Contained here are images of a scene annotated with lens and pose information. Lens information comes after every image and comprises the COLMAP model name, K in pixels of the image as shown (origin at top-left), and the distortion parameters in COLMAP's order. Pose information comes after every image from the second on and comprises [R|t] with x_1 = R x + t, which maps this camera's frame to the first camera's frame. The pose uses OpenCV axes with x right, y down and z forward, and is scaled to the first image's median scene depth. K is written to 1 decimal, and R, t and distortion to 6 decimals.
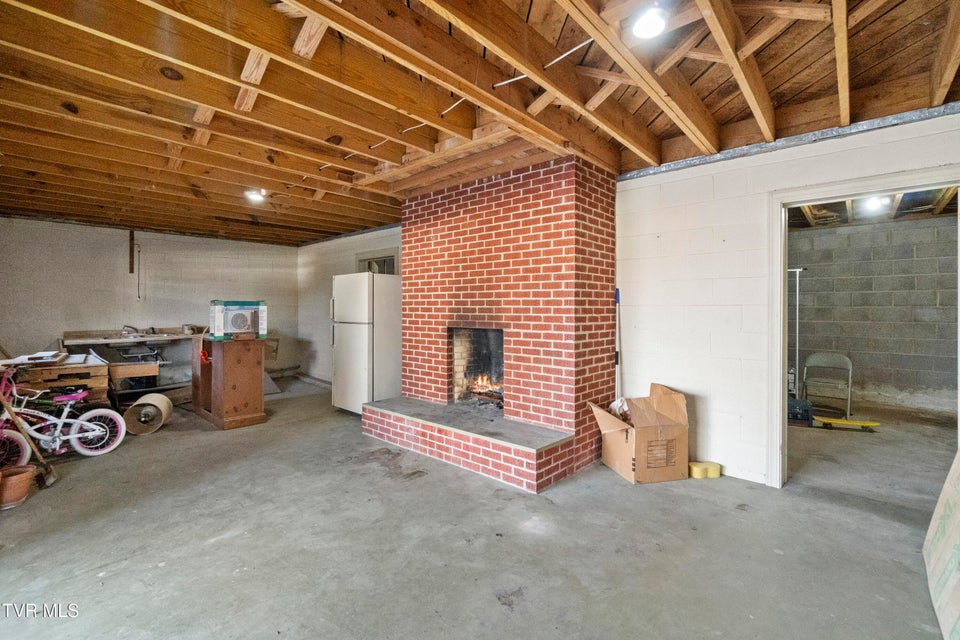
lens RADIAL K [[417.2, 0, 479.3], [0, 417.2, 310.3], [0, 0, 1]] dist [0.003933, 0.000313]
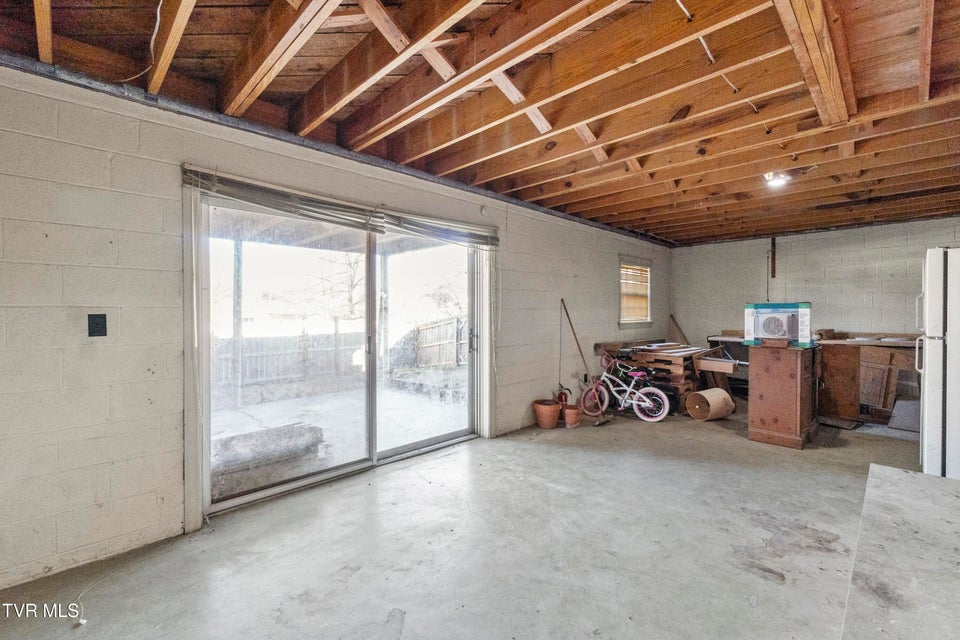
lens RADIAL K [[417.2, 0, 479.1], [0, 417.2, 318.9], [0, 0, 1]] dist [0.003933, 0.000313]
pose [[-0.043156, 0.018662, -0.998894, 0.445033], [-0.004283, 0.999813, 0.018864, -0.003453], [0.999059, 0.005092, -0.043068, 0.526012]]
